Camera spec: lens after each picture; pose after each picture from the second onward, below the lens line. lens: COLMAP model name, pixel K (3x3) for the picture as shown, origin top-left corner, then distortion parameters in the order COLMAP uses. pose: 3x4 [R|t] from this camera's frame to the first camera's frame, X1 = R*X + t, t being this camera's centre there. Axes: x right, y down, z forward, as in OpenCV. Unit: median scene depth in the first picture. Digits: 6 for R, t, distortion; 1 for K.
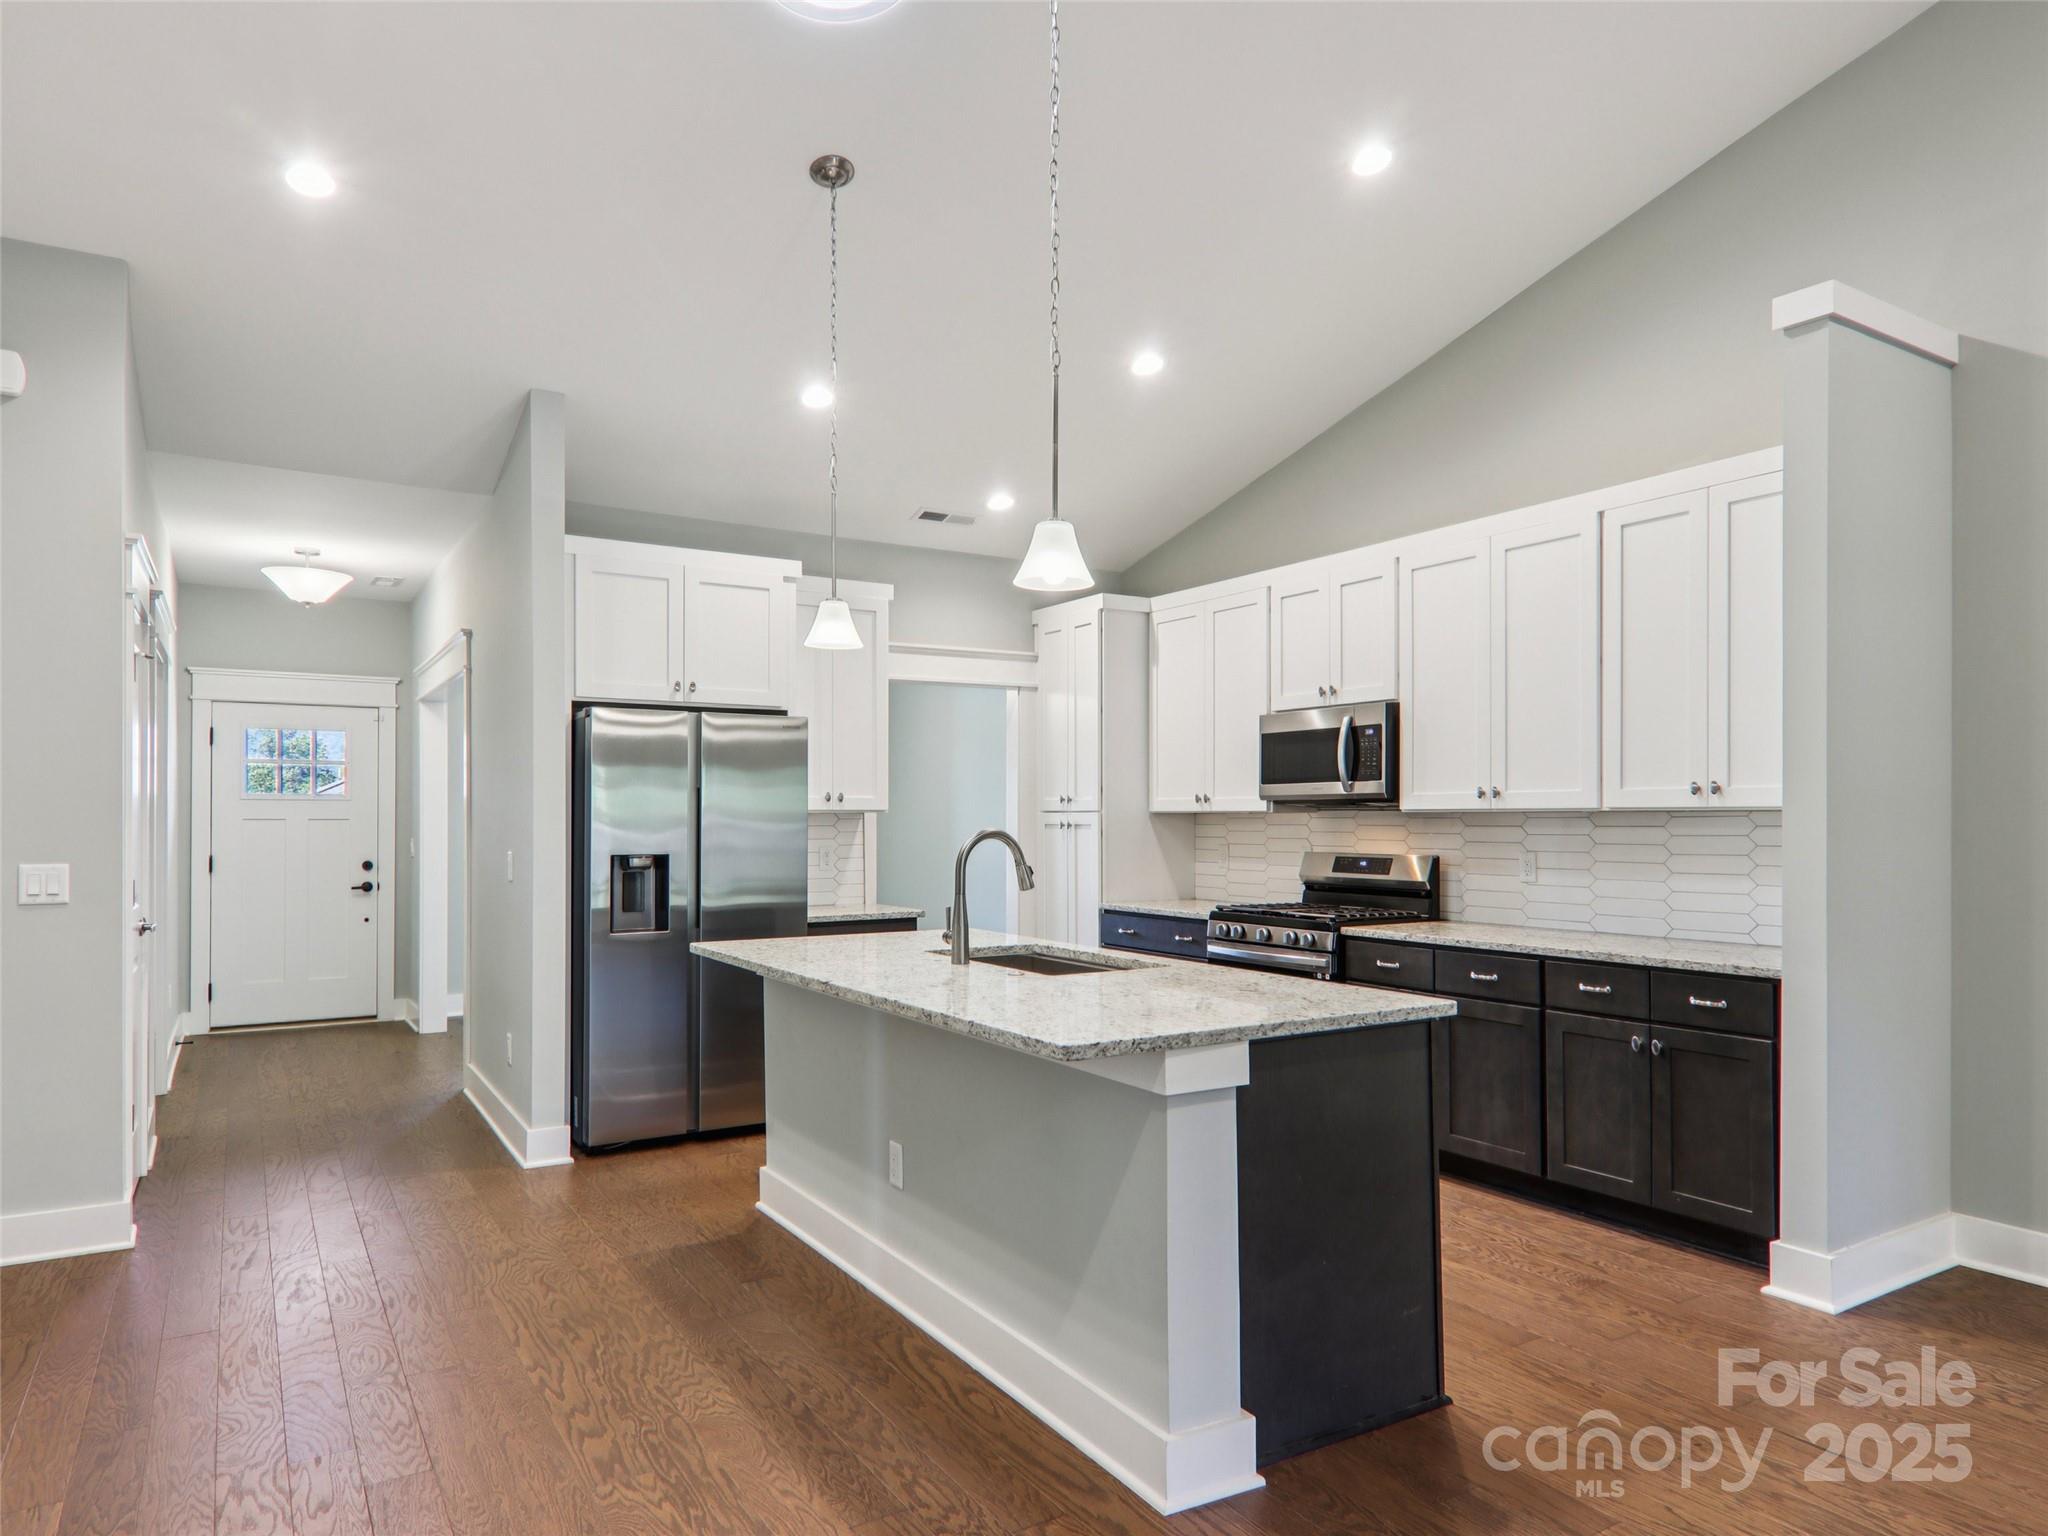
lens RADIAL K [[1254.4, 0, 1034.8], [0, 1254.4, 801.2], [0, 0, 1]] dist [0.021882, -0.015721]
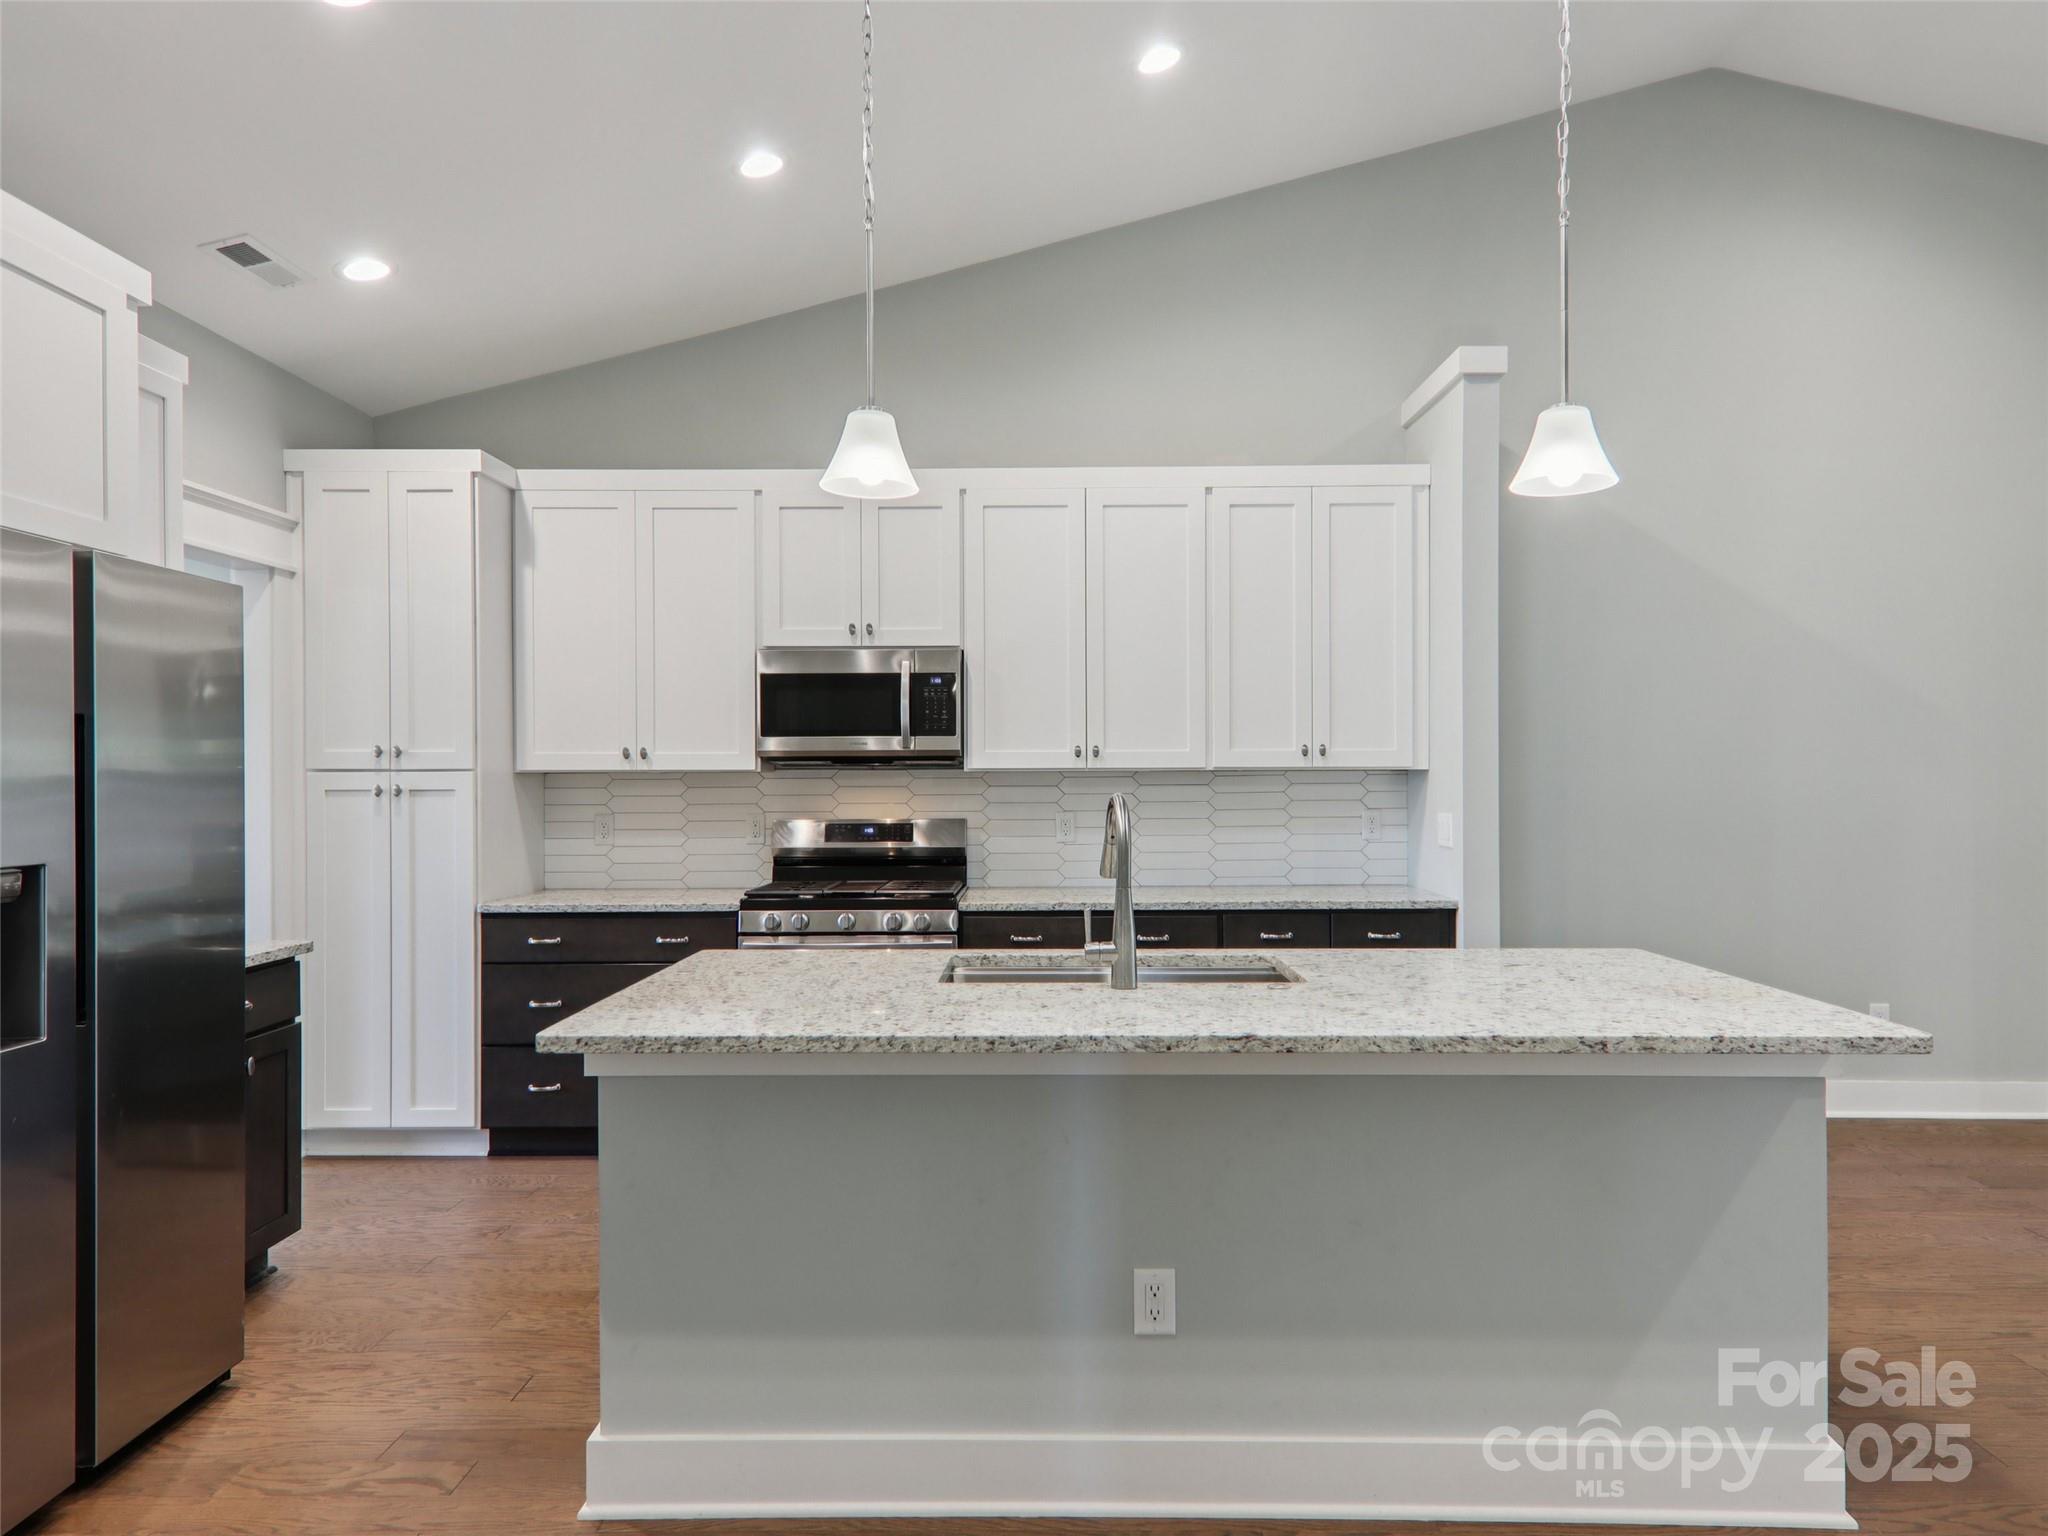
lens RADIAL K [[1312.7, 0, 1004.3], [0, 1312.7, 776.6], [0, 0, 1]] dist [0.014054, 0.003270]
pose [[0.542848, -0.002021, 0.839829, -0.493542], [-0.007586, 0.999945, 0.007310, 0.005259], [-0.839797, -0.010339, 0.542802, 0.466404]]
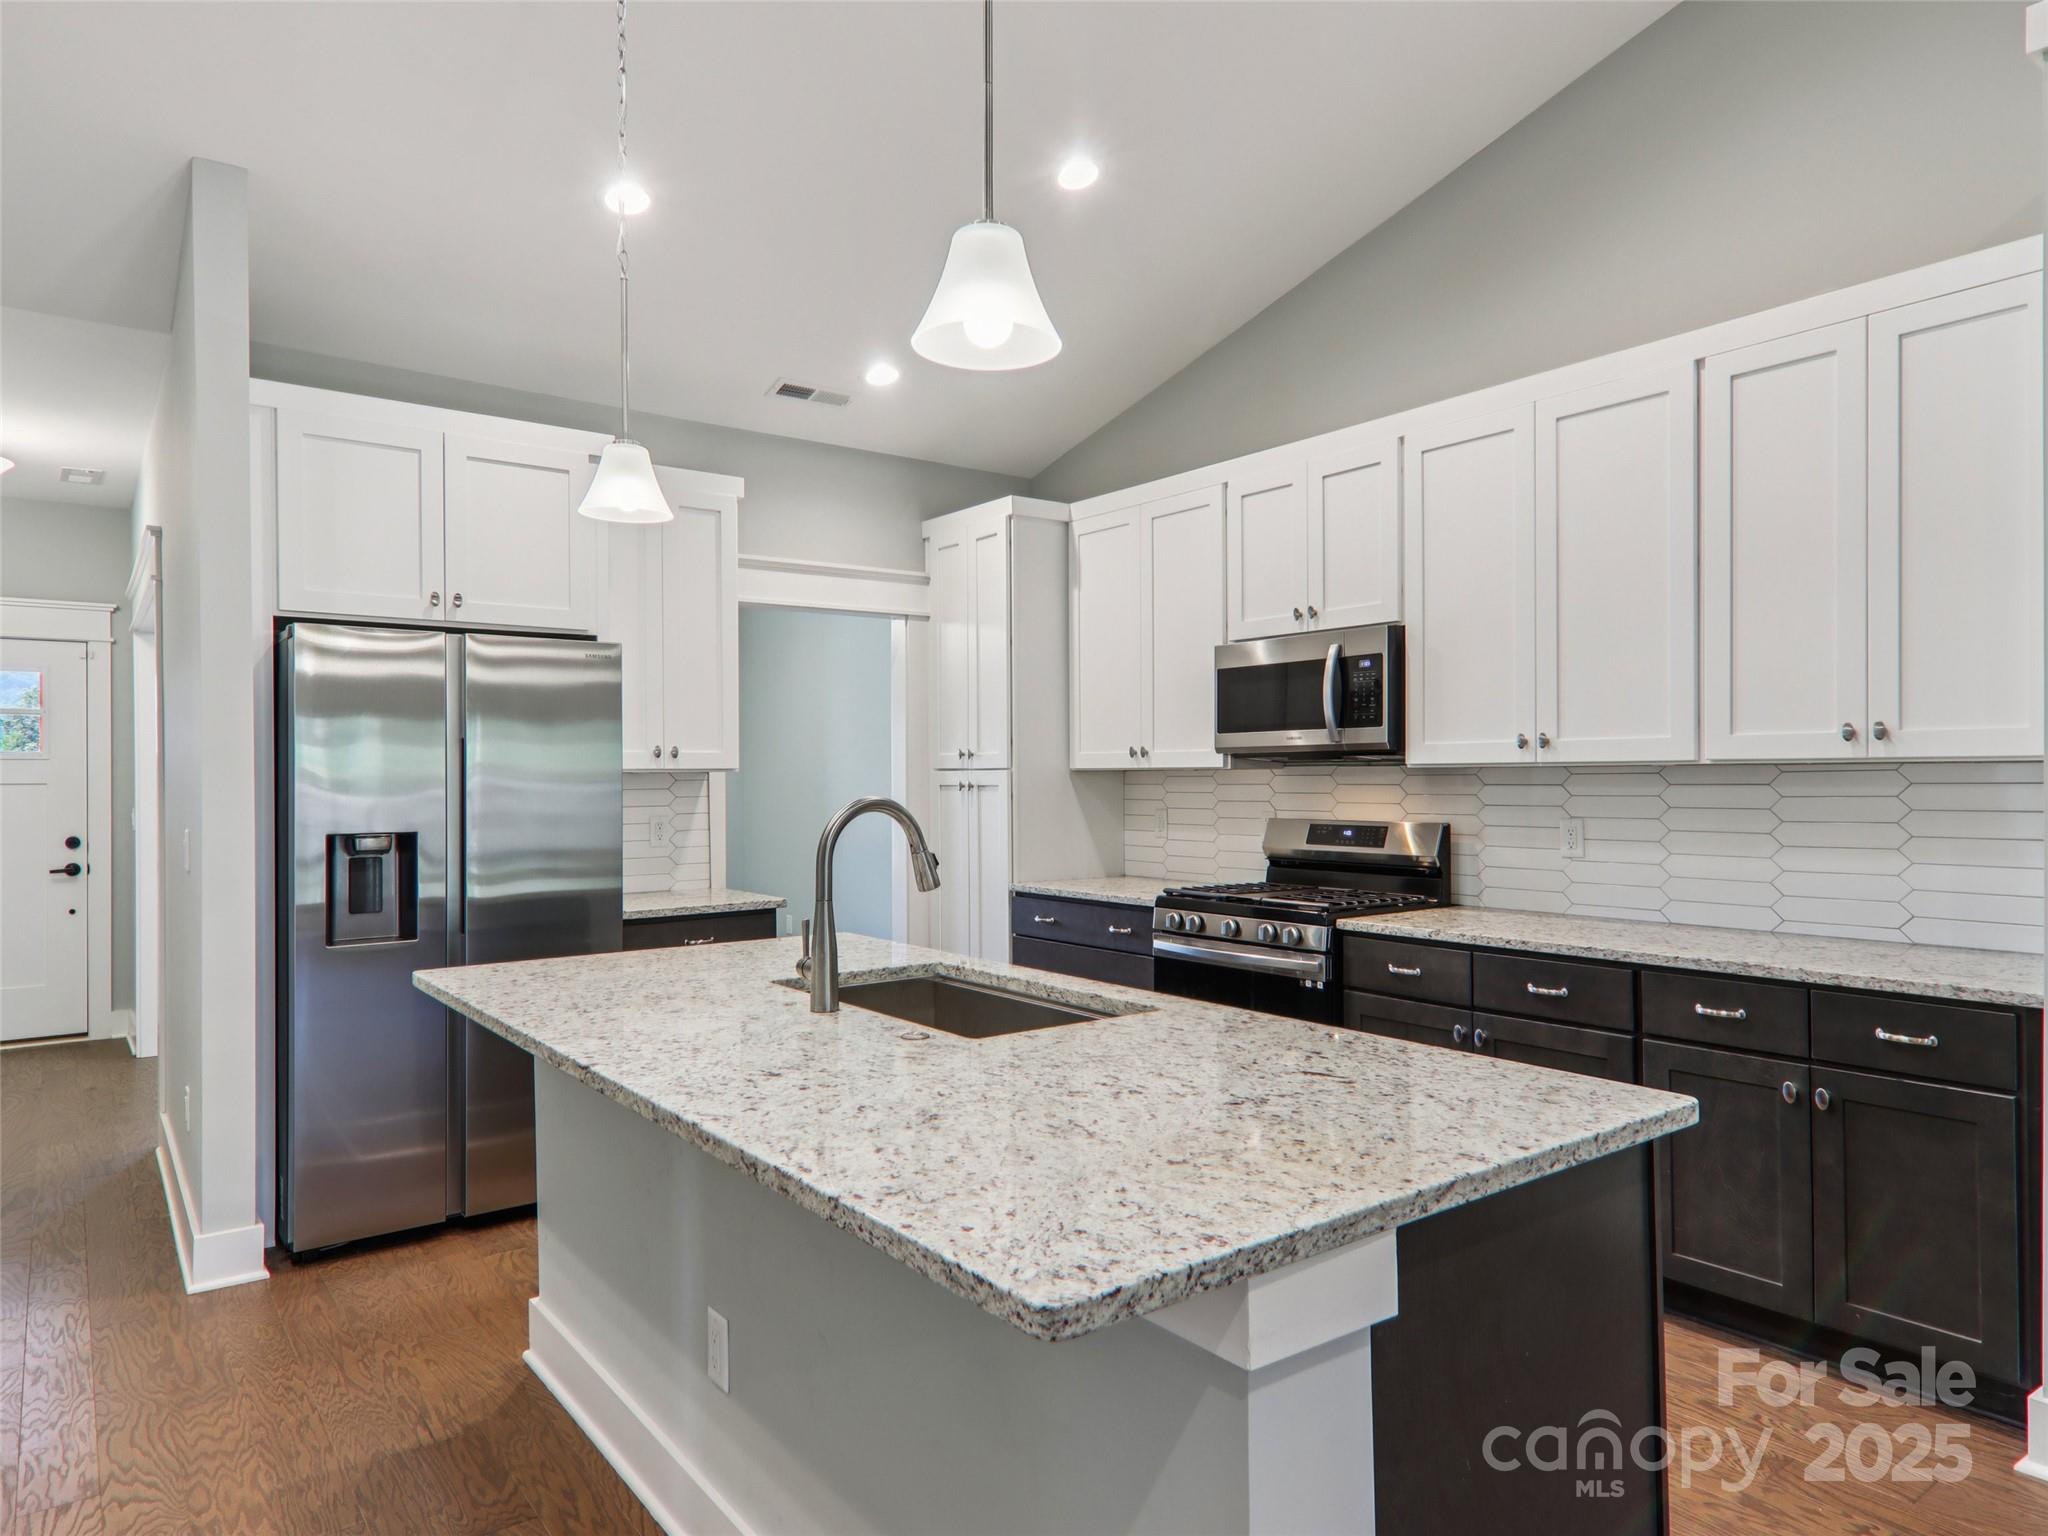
lens RADIAL K [[1254.4, 0, 1030.4], [0, 1254.4, 769.1], [0, 0, 1]] dist [0.021882, -0.015721]
pose [[0.995884, -0.005197, 0.090493, -0.008947], [0.004467, 0.999956, 0.008271, 0.002259], [-0.090532, -0.007833, 0.995863, 0.254217]]
